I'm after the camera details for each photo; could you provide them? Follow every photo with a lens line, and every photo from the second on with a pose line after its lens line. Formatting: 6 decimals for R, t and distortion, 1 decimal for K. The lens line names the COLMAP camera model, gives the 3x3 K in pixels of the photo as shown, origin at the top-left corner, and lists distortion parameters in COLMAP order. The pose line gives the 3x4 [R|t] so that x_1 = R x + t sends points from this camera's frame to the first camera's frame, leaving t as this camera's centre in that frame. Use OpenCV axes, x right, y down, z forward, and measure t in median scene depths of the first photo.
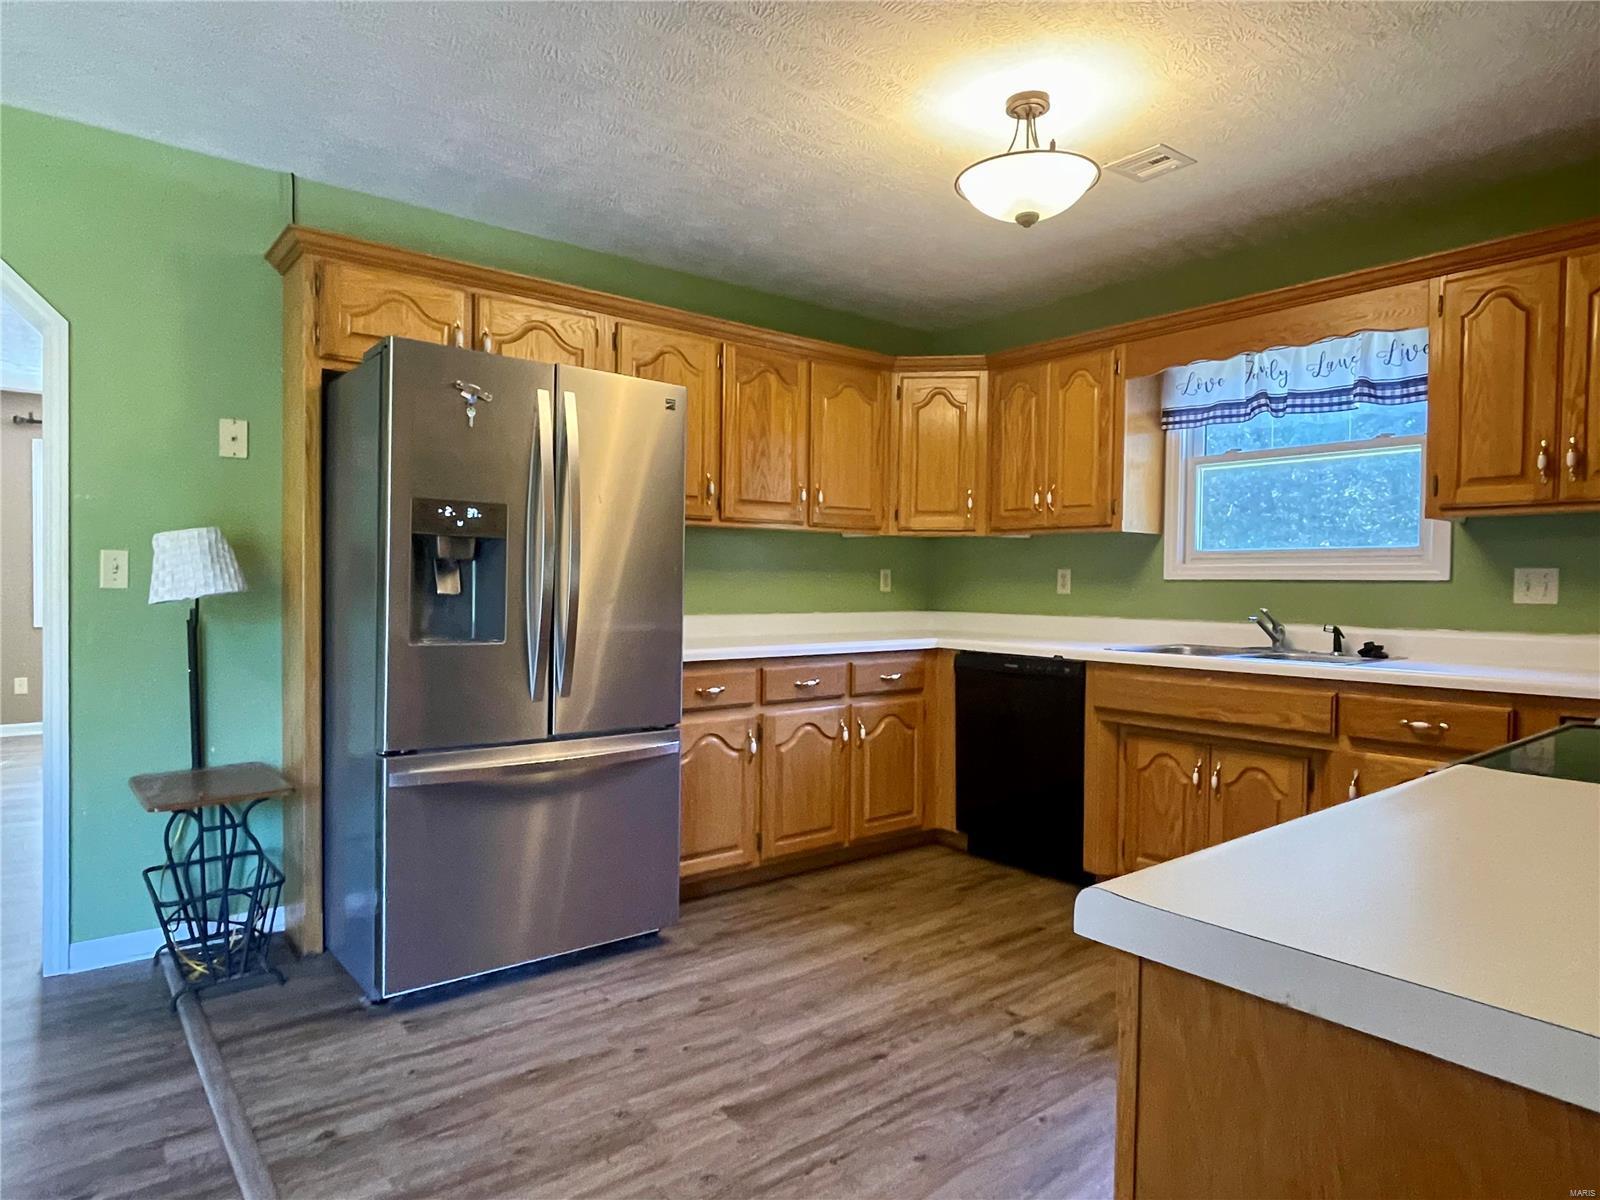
lens RADIAL K [[955.5, 0, 756.1], [0, 955.5, 604.0], [0, 0, 1]] dist [0.017007, -0.022444]
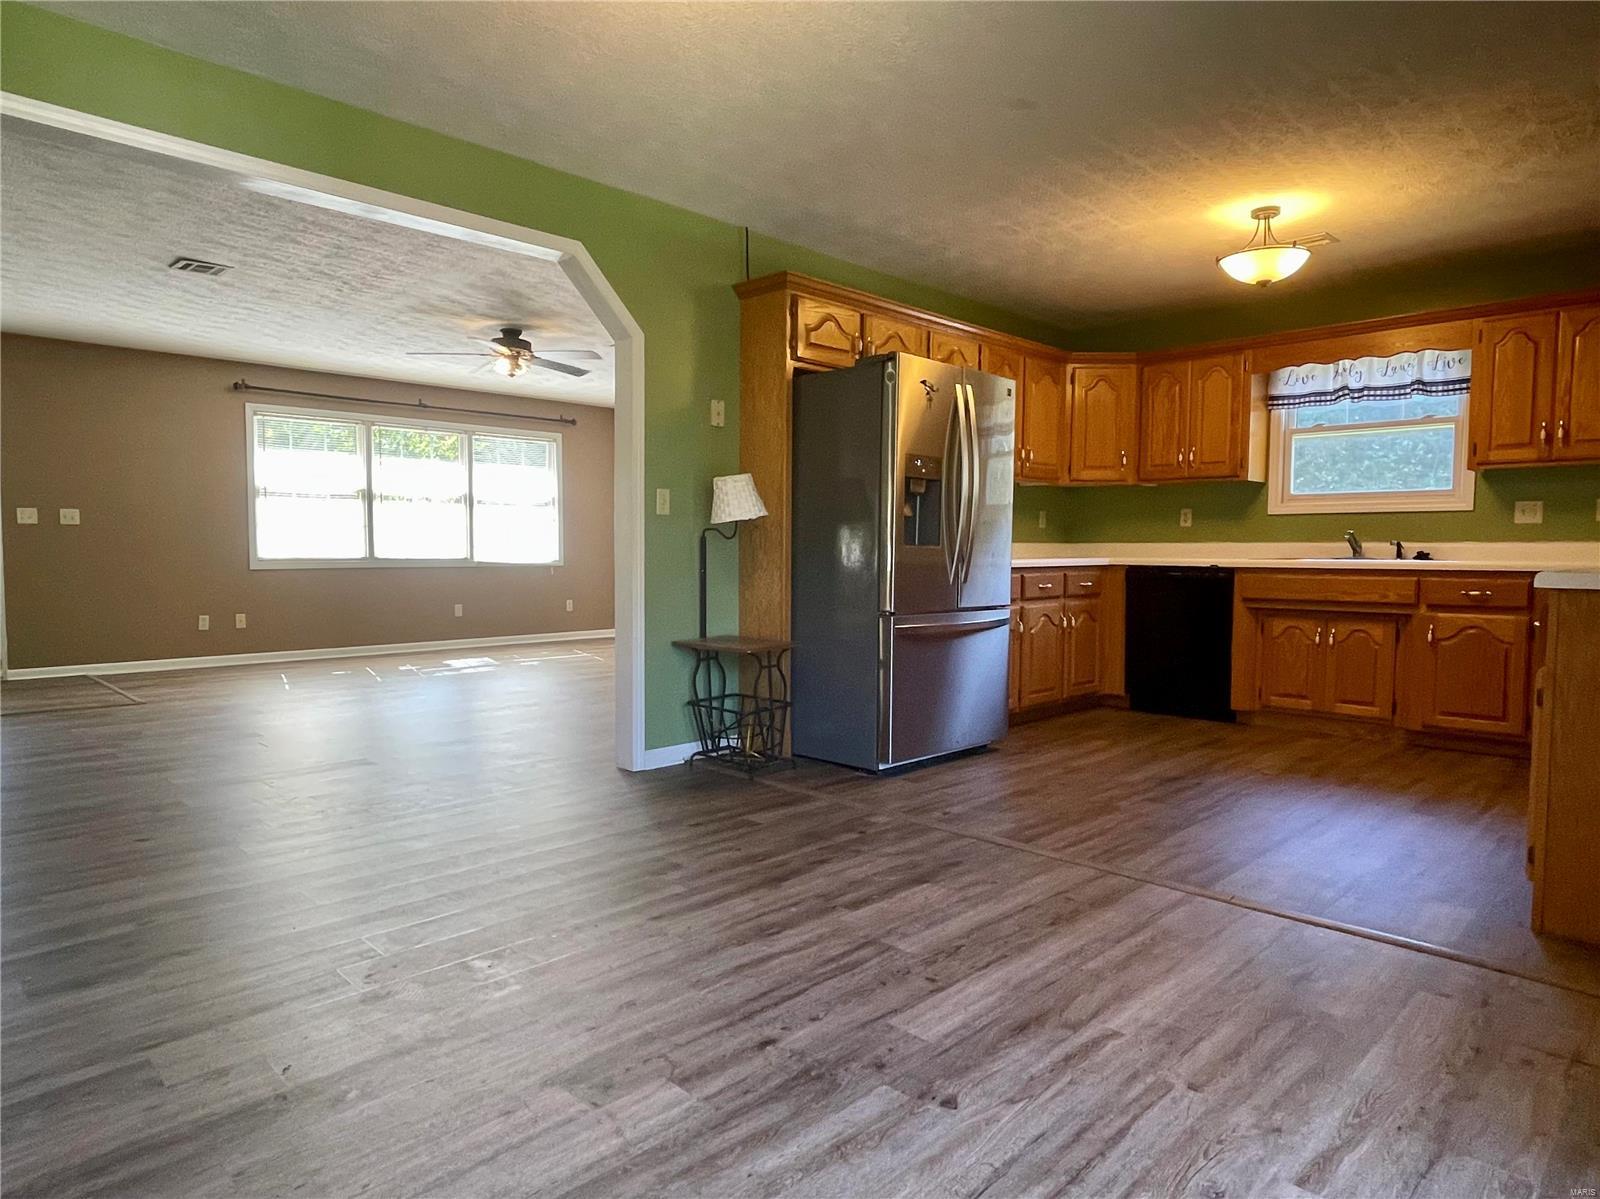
lens RADIAL K [[936.3, 0, 782.7], [0, 936.3, 600.3], [0, 0, 1]] dist [0.005793, -0.013903]
pose [[0.994607, -0.012280, 0.102982, -0.515089], [0.008438, 0.999255, 0.037669, 0.051161], [-0.103368, -0.036597, 0.993970, -0.378849]]
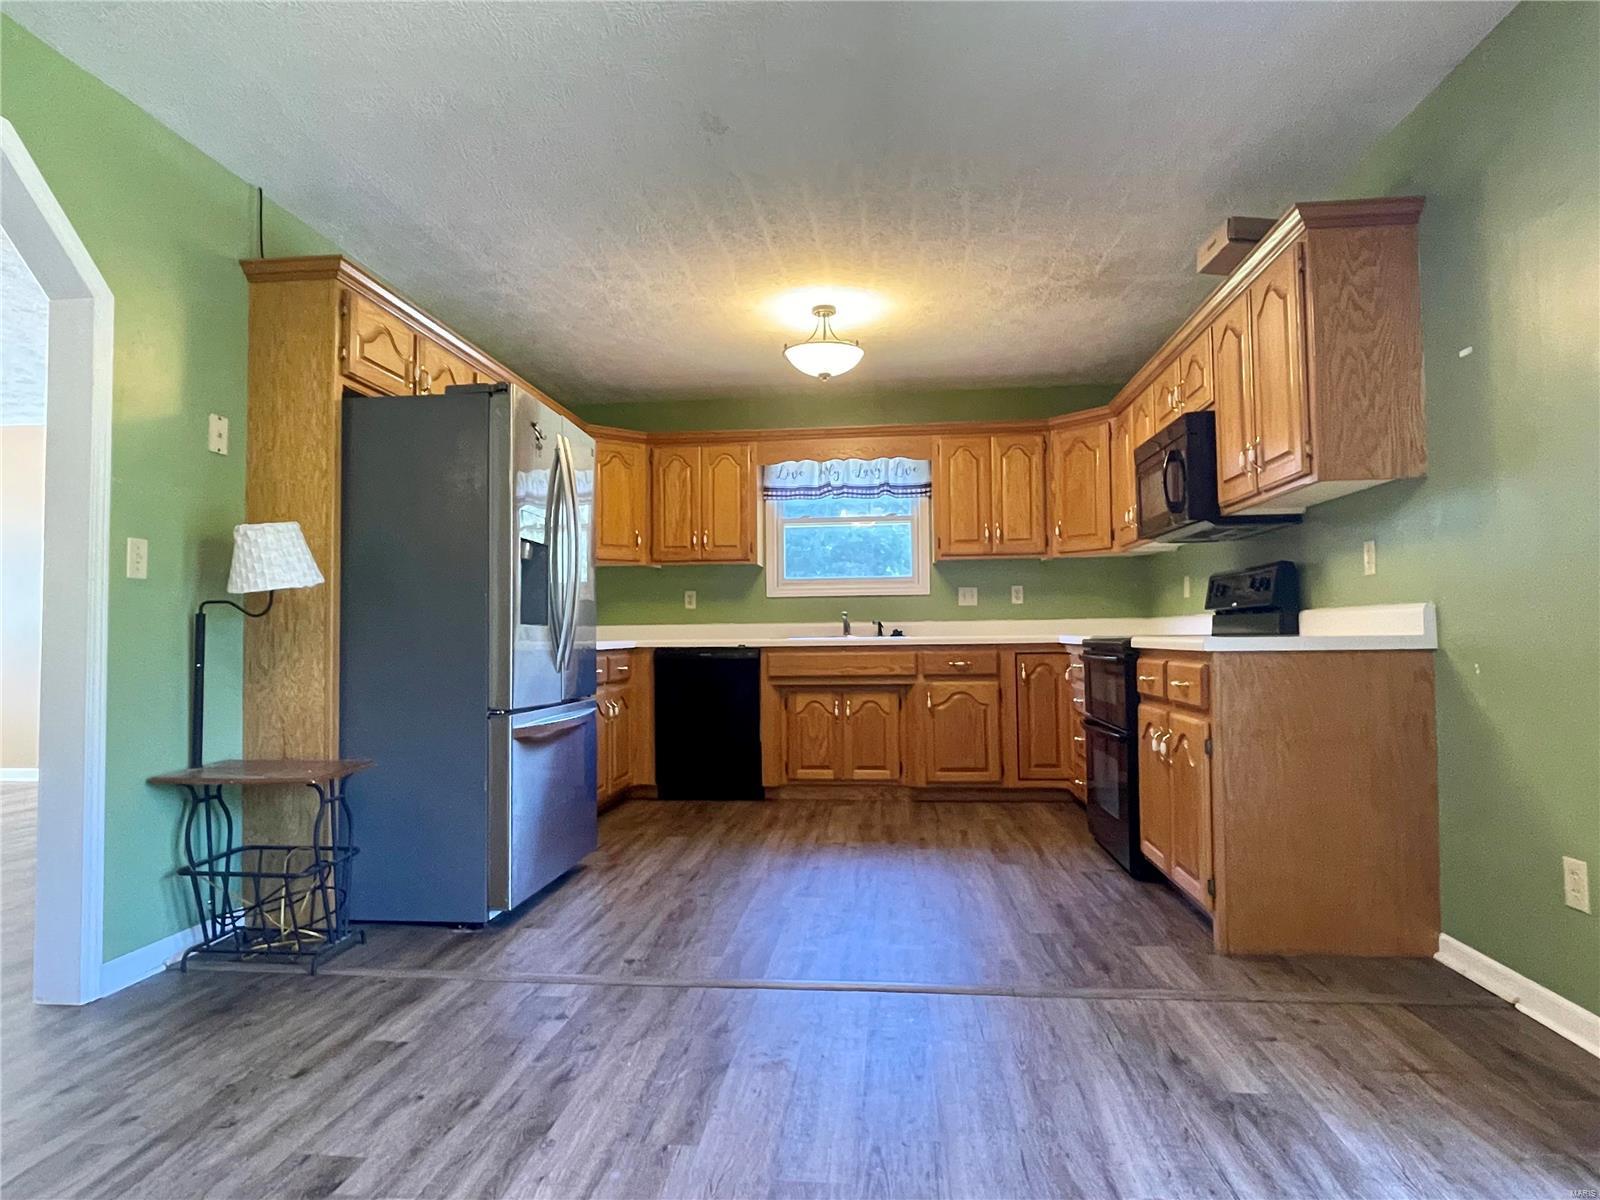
lens RADIAL K [[936.3, 0, 782.7], [0, 936.3, 600.8], [0, 0, 1]] dist [0.005793, -0.013903]
pose [[0.710965, 0.008167, 0.703180, -0.700066], [0.031698, 0.998544, -0.043647, 0.053554], [-0.702513, 0.053321, 0.709671, -0.086771]]
